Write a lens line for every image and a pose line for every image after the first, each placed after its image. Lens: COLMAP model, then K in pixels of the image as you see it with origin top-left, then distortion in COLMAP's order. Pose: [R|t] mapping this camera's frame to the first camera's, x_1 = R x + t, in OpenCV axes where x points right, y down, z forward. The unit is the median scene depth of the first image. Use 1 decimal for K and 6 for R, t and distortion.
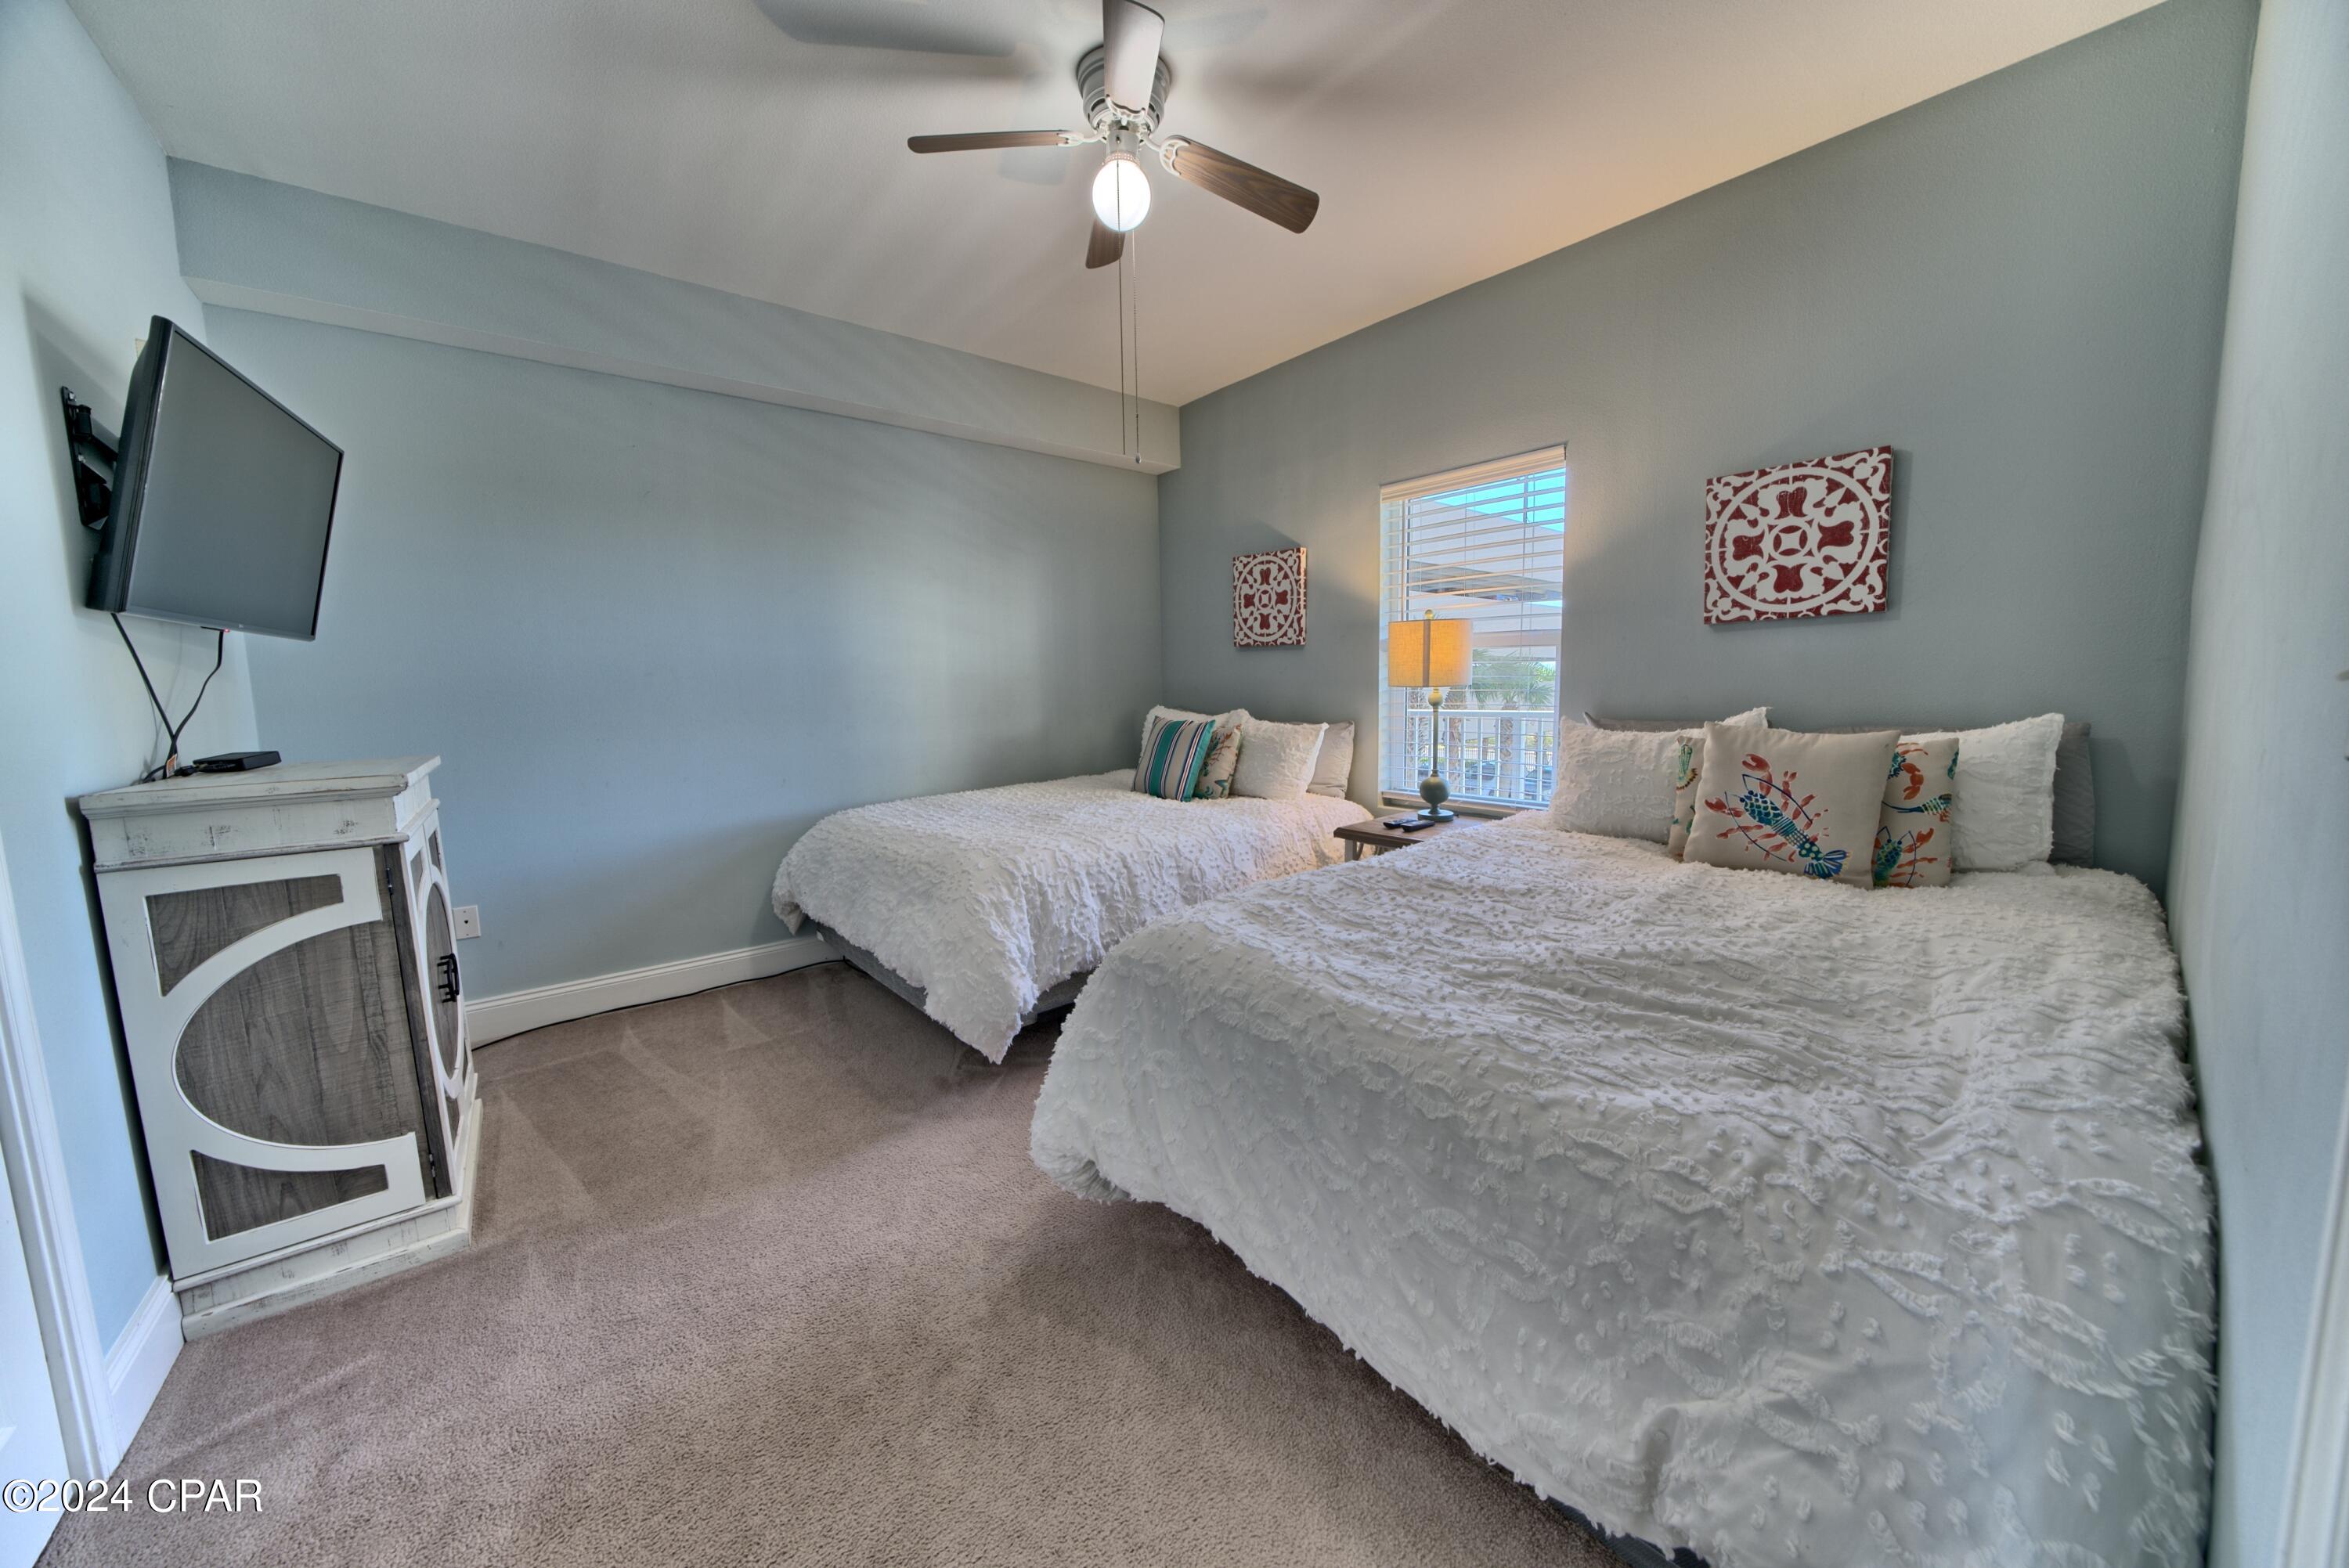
lens RADIAL K [[809.1, 0, 1178.2], [0, 809.1, 778.0], [0, 0, 1]] dist [-0.027703, 0.002539]
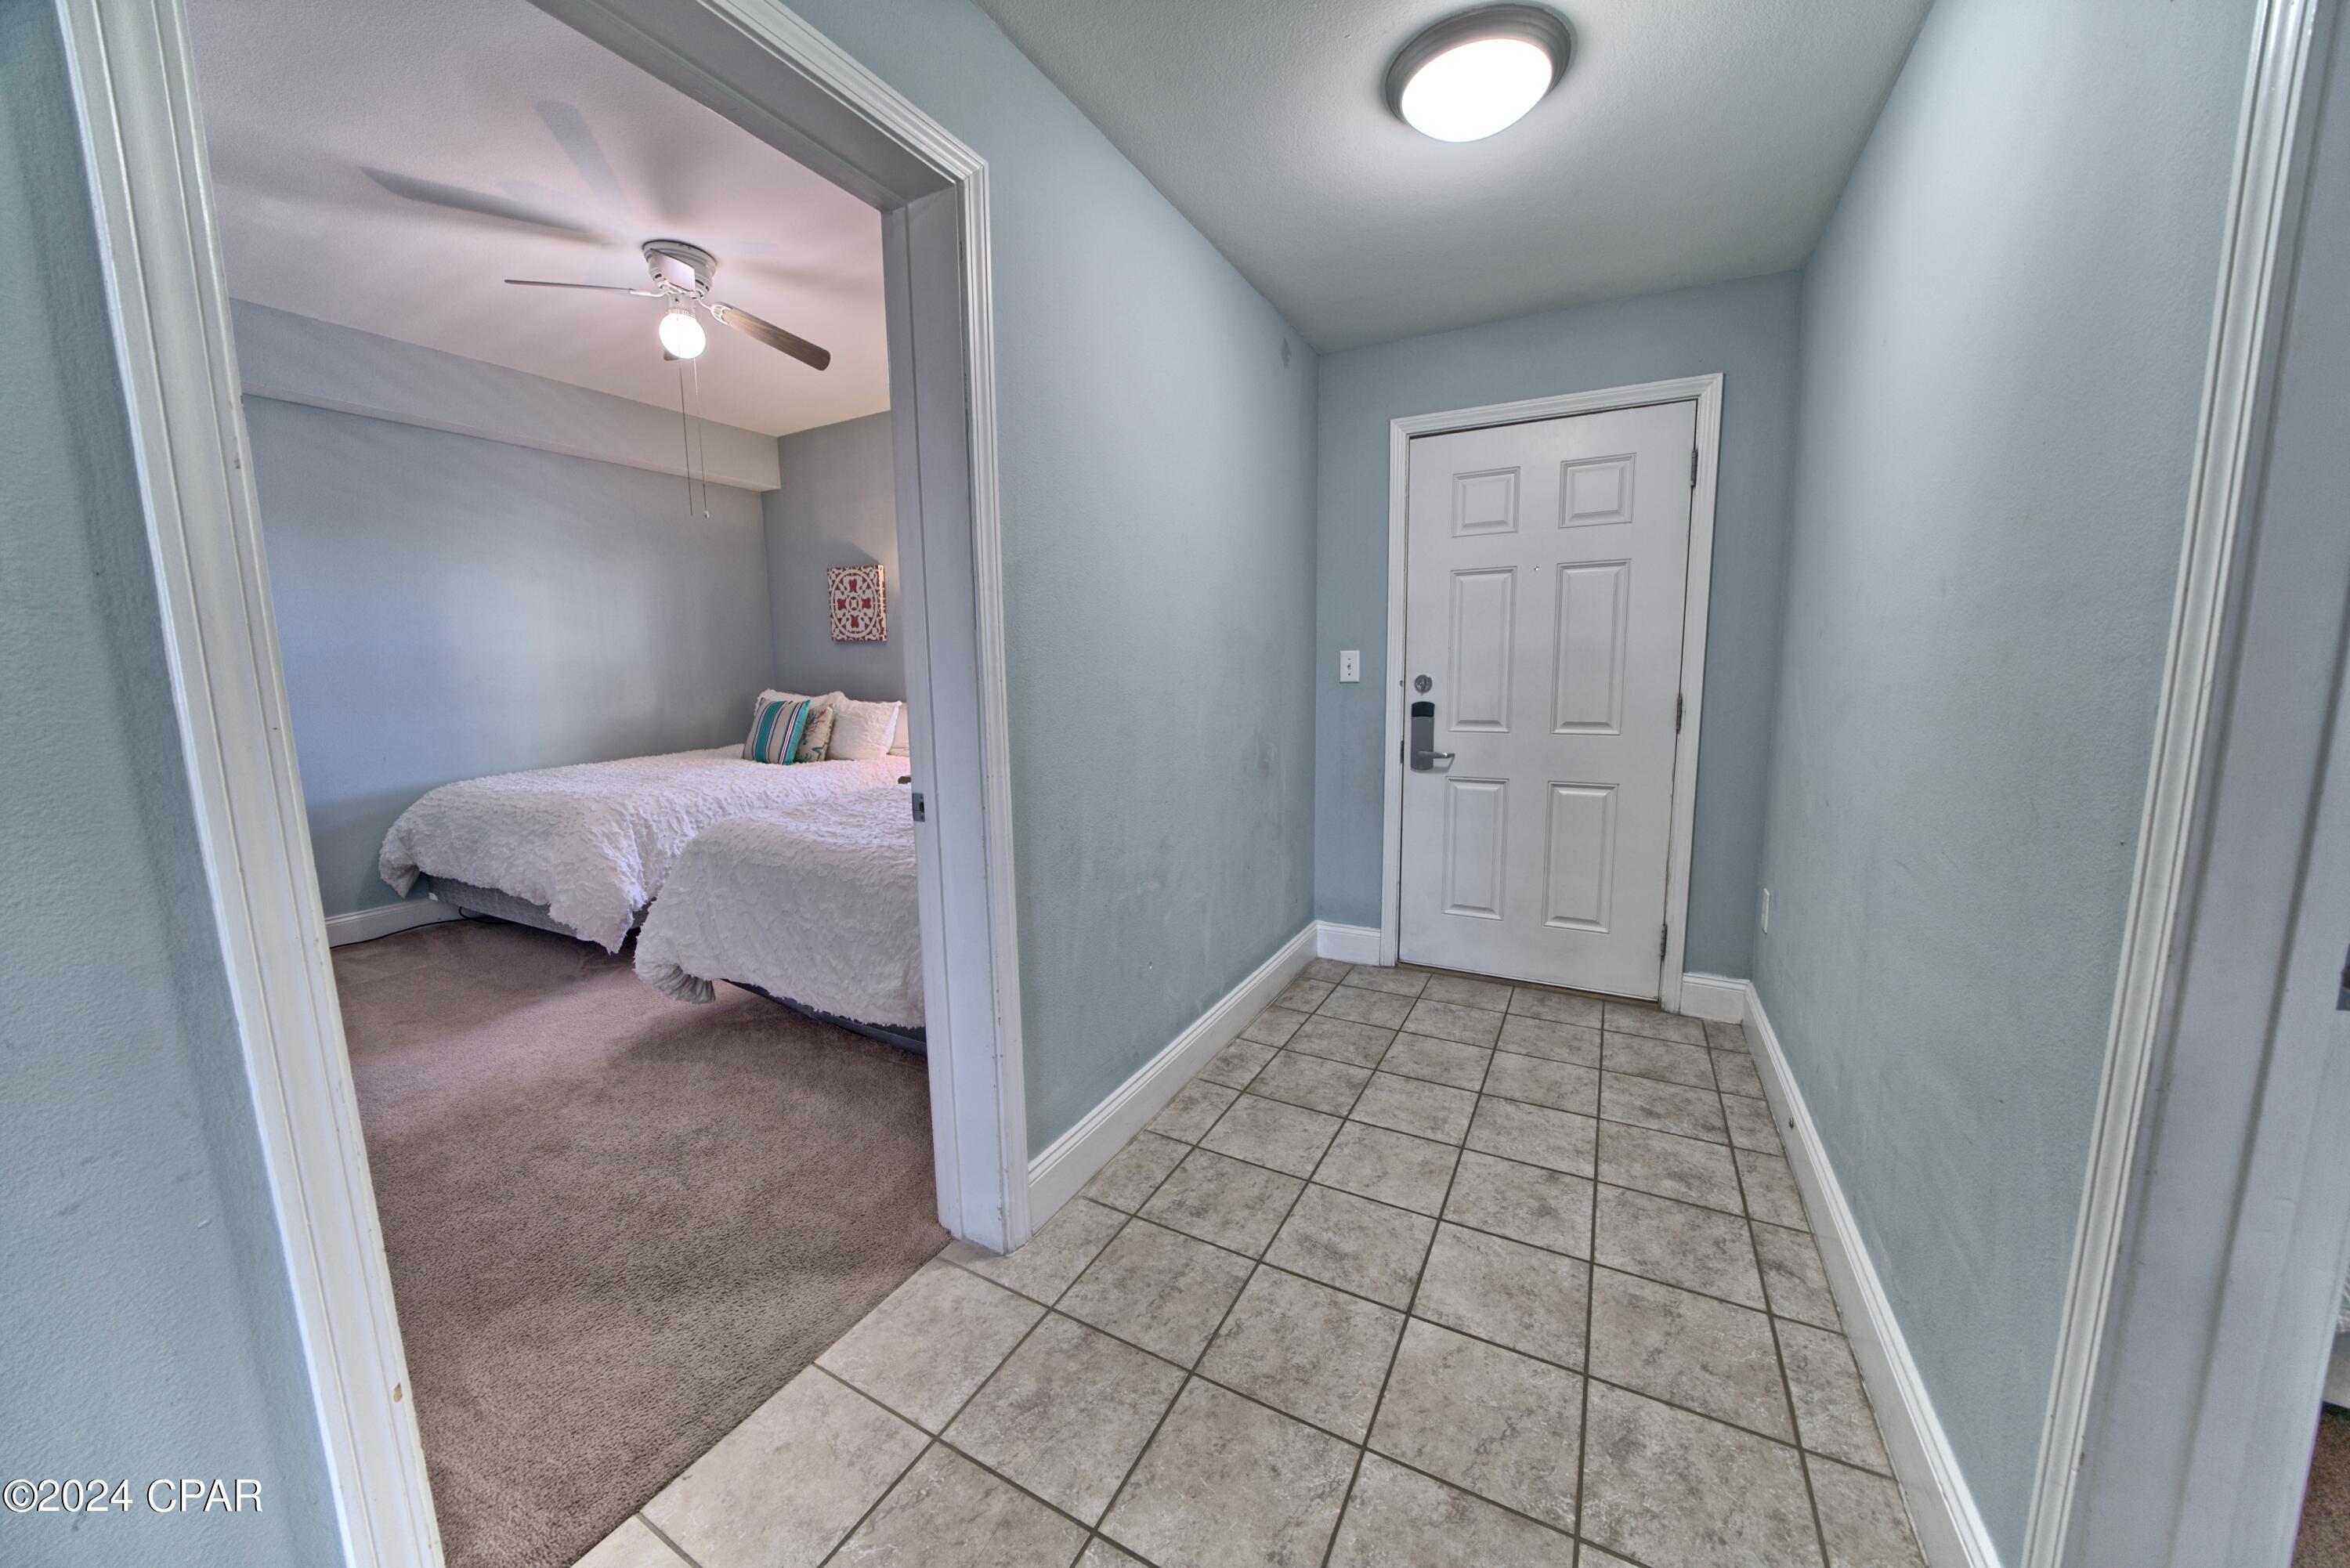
lens RADIAL K [[809.4, 0, 1178.7], [0, 809.4, 778.0], [0, 0, 1]] dist [-0.027703, 0.002539]
pose [[0.927329, -0.043398, 0.371722, 0.147838], [0.037746, 0.999035, 0.022472, 0.059953], [-0.372338, -0.006808, 0.928072, -0.523586]]
